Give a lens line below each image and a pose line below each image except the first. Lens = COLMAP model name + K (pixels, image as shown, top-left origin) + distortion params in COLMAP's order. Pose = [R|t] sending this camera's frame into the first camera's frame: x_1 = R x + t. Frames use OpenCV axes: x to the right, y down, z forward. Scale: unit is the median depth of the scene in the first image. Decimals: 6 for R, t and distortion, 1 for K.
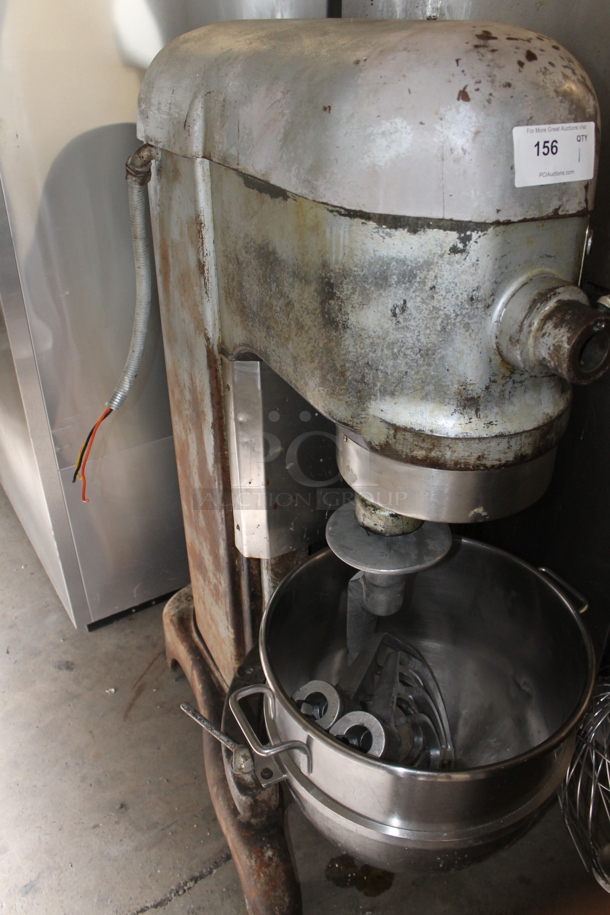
lens RADIAL K [[747.5, 0, 305.0], [0, 747.5, 457.5], [0, 0, 1]] dist [-0.128200, 0.009851]
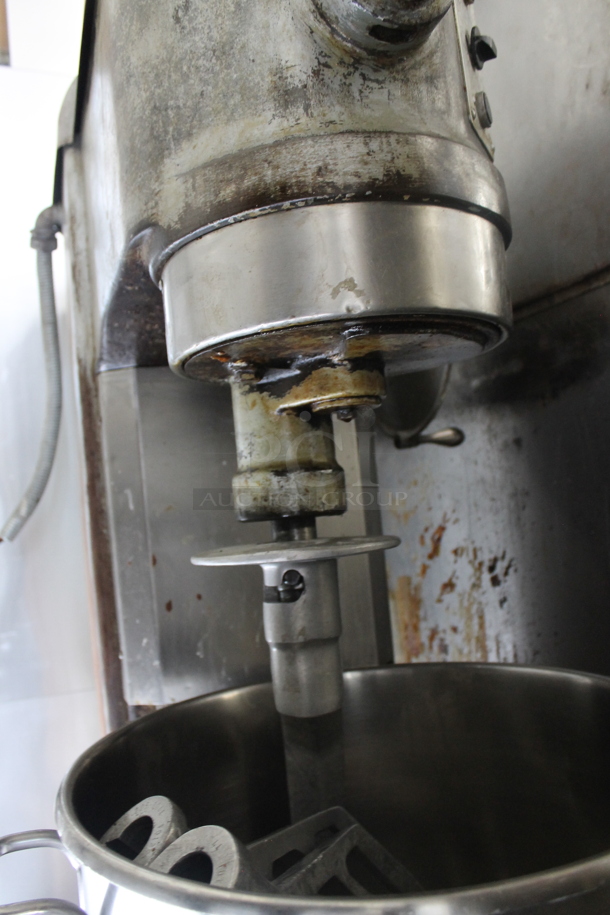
lens RADIAL K [[747.5, 0, 305.0], [0, 747.5, 457.5], [0, 0, 1]] dist [-0.128200, 0.009851]
pose [[0.989705, -0.086057, -0.114362, 0.275246], [0.011965, 0.845995, -0.533057, 0.517307], [0.142623, 0.526200, 0.838315, 0.638387]]
